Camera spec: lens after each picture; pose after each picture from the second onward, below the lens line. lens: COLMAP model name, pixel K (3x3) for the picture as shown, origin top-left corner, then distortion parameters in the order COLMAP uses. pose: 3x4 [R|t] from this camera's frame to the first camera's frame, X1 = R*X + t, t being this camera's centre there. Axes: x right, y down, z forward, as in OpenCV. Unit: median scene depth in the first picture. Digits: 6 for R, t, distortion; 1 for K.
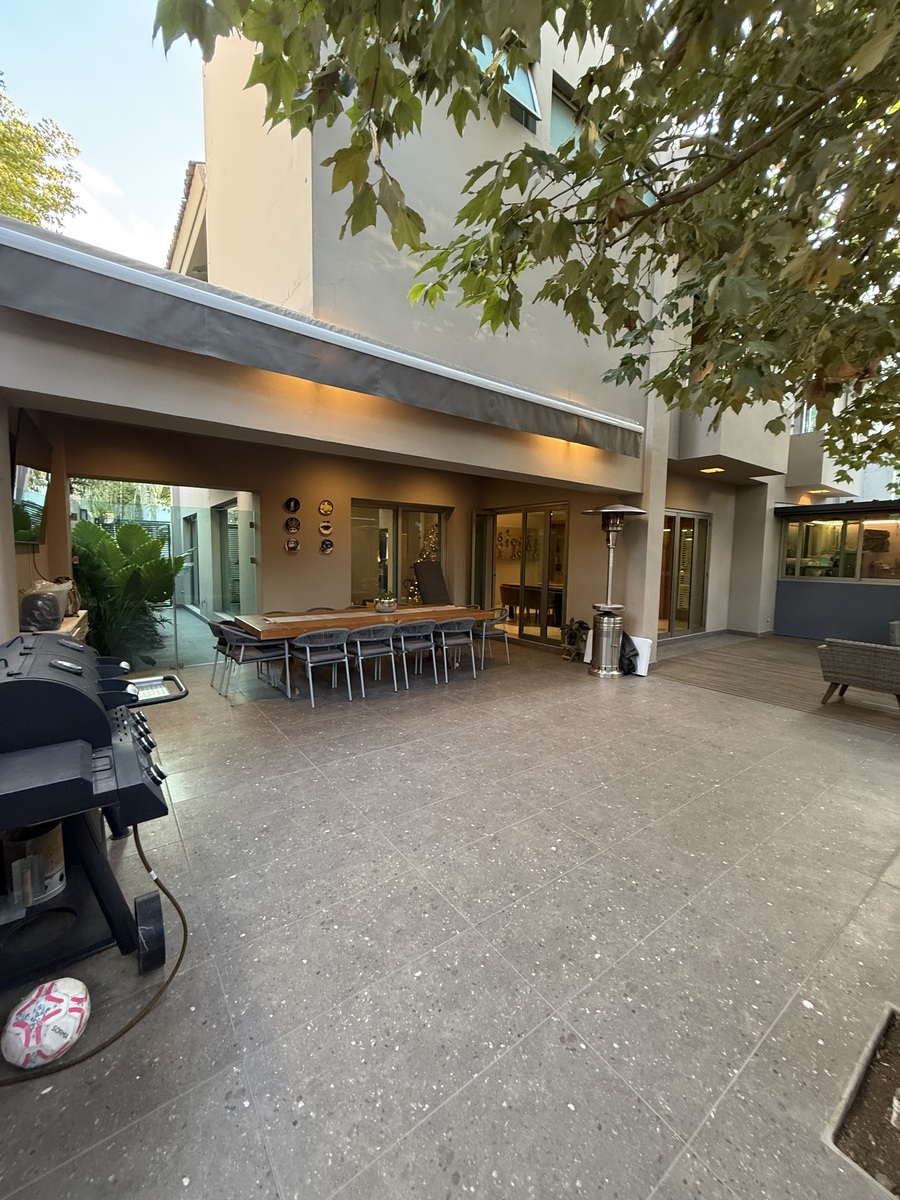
lens RADIAL K [[470.7, 0, 450.5], [0, 470.7, 591.0], [0, 0, 1]] dist [0.000868, -0.000745]
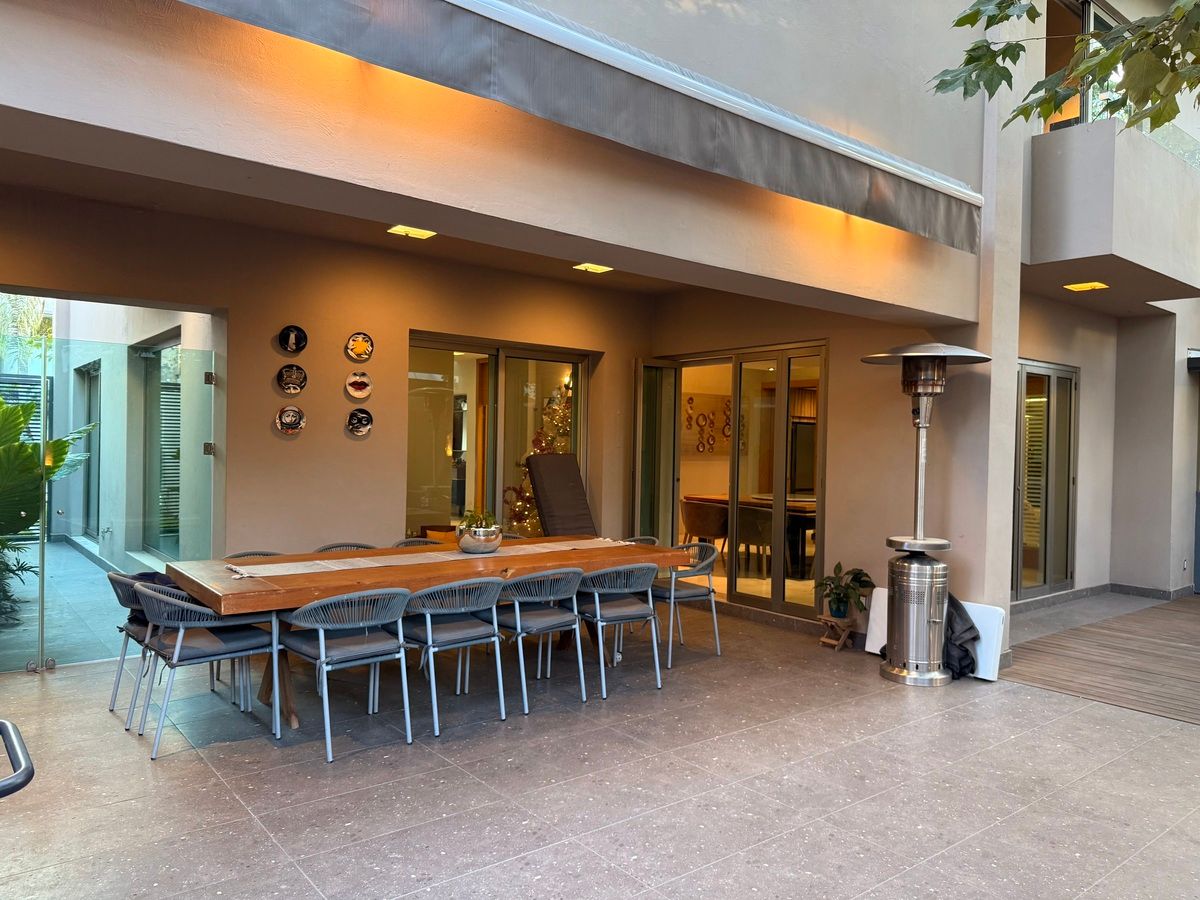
lens RADIAL K [[841.0, 0, 602.8], [0, 841.0, 449.5], [0, 0, 1]] dist [0.046156, -0.059847]
pose [[0.999196, 0.004727, 0.039814, -0.046988], [-0.001867, 0.997435, -0.071554, -0.000730], [-0.040050, 0.071422, 0.996642, 0.107514]]
